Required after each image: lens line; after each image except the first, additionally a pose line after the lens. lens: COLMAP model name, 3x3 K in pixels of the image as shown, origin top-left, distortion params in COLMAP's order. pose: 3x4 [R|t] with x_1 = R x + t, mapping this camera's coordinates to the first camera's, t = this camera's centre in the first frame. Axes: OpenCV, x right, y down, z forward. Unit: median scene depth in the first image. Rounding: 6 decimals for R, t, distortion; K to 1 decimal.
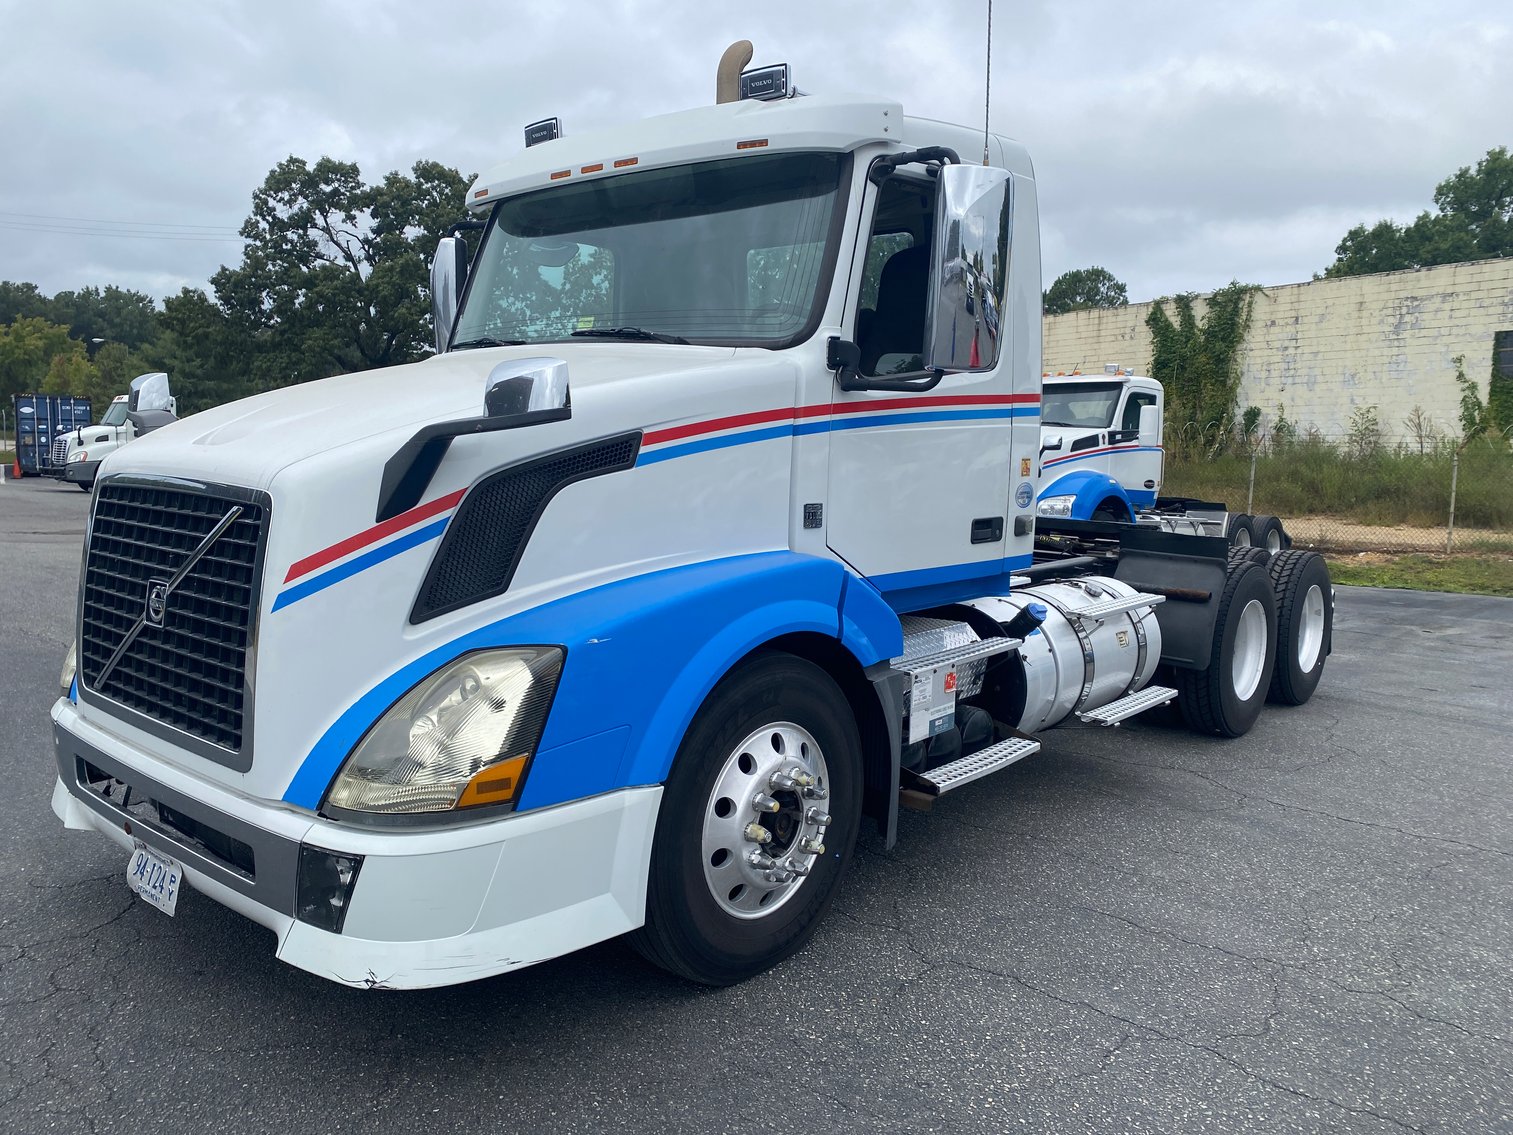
lens RADIAL K [[1185.1, 0, 760.7], [0, 1185.1, 561.7], [0, 0, 1]] dist [0.034731, 0.003666]
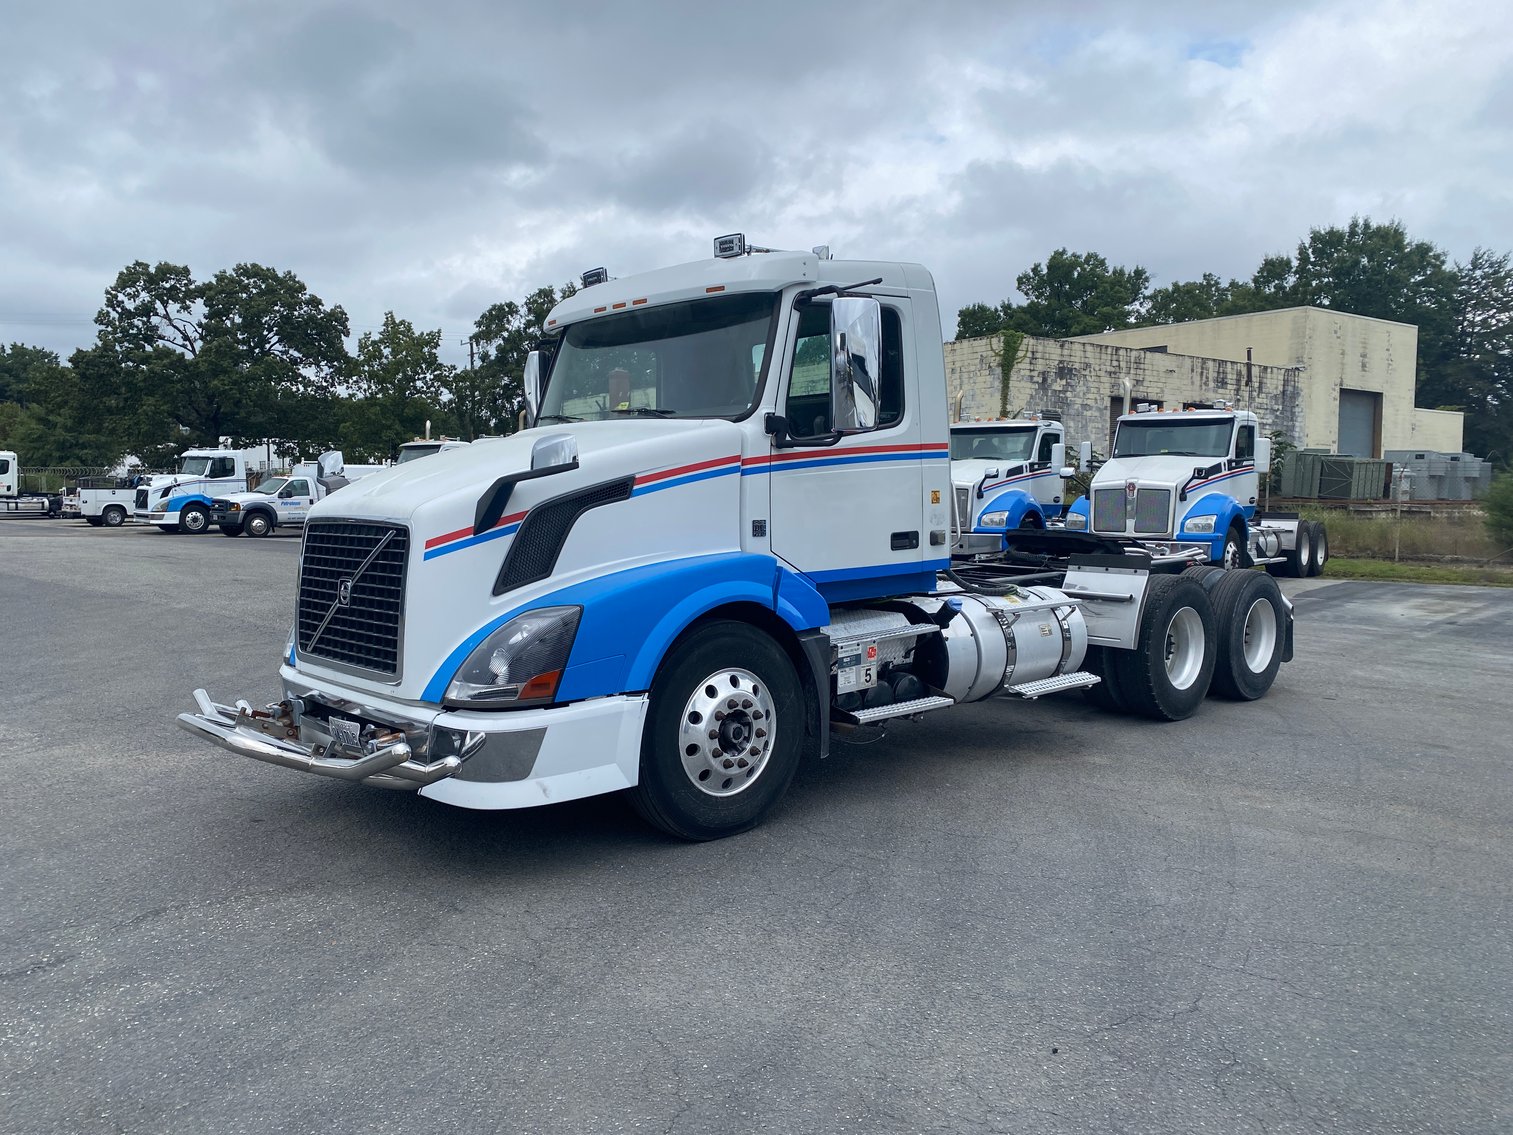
lens RADIAL K [[1185.1, 0, 750.5], [0, 1185.1, 564.5], [0, 0, 1]] dist [0.034731, 0.003666]
pose [[0.993045, -0.024060, -0.115250, 0.207485], [0.017950, 0.998392, -0.053767, 0.085033], [0.116358, 0.051325, 0.991880, -0.492900]]
